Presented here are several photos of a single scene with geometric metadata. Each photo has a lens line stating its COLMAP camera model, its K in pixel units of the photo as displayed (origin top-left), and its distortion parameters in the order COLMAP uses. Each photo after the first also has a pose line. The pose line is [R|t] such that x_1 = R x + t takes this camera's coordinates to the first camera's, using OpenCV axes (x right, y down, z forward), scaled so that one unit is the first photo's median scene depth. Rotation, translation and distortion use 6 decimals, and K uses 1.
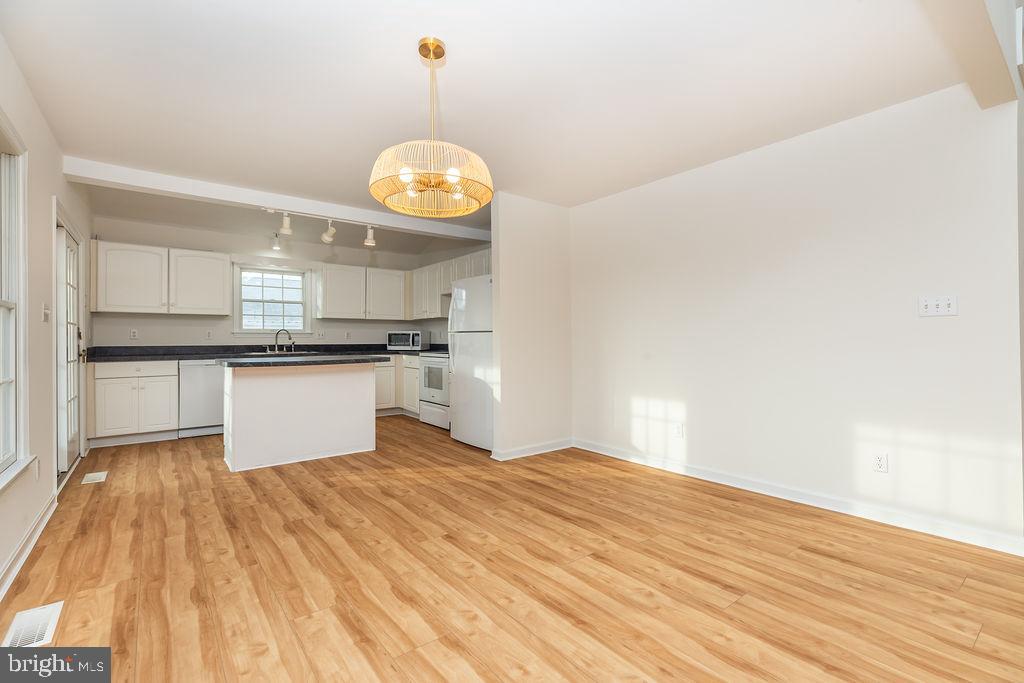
lens RADIAL K [[465.2, 0, 512.7], [0, 465.2, 342.6], [0, 0, 1]] dist [0.005128, 0.001411]
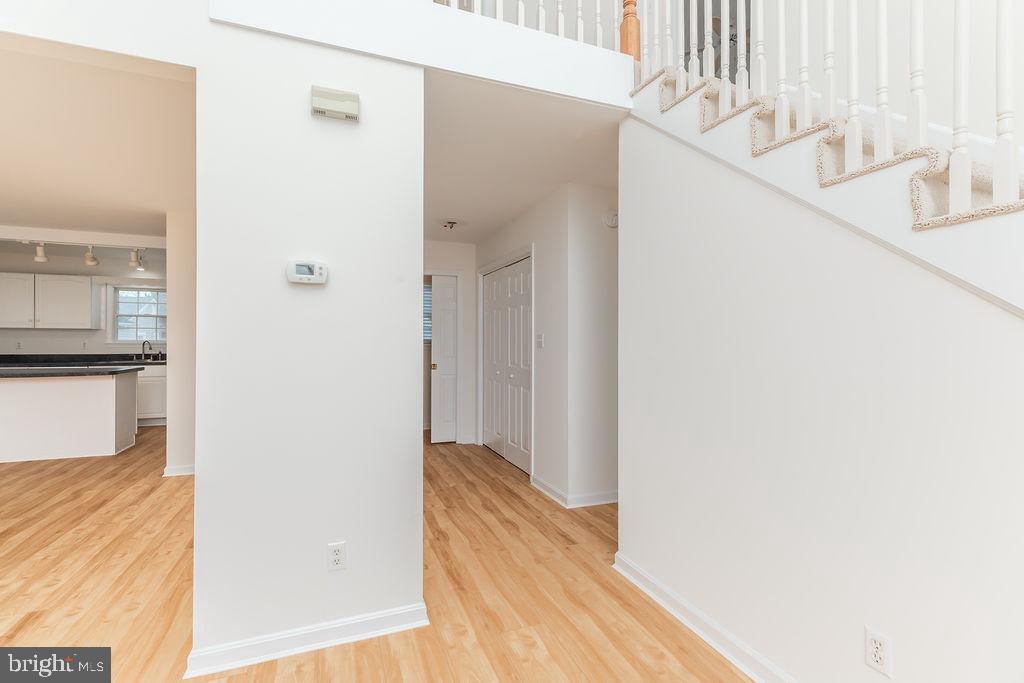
lens RADIAL K [[465.2, 0, 518.4], [0, 465.2, 341.4], [0, 0, 1]] dist [0.005128, 0.001411]
pose [[0.960026, 0.009085, -0.279763, 1.138248], [-0.011035, 0.999925, -0.005394, -0.050030], [0.279693, 0.008266, 0.960054, 0.263011]]
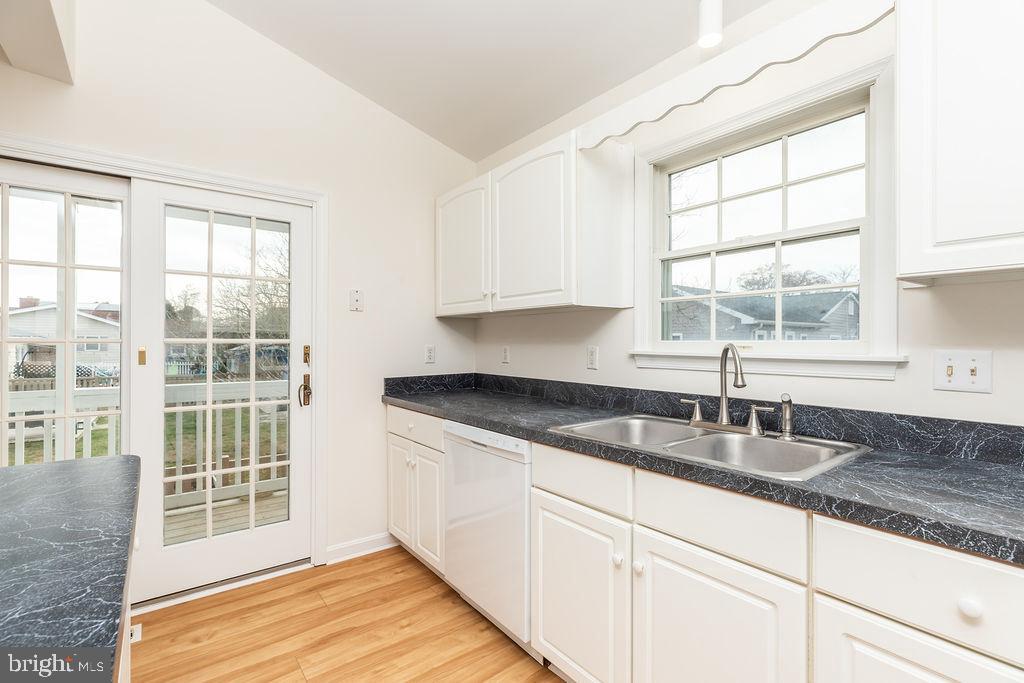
lens RADIAL K [[465.2, 0, 510.6], [0, 465.2, 329.0], [0, 0, 1]] dist [0.005128, 0.001411]
pose [[-0.034437, -0.029827, -0.998962, -0.390243], [-0.005870, 0.999543, -0.029642, -0.044643], [0.999390, 0.004843, -0.034596, 1.459121]]
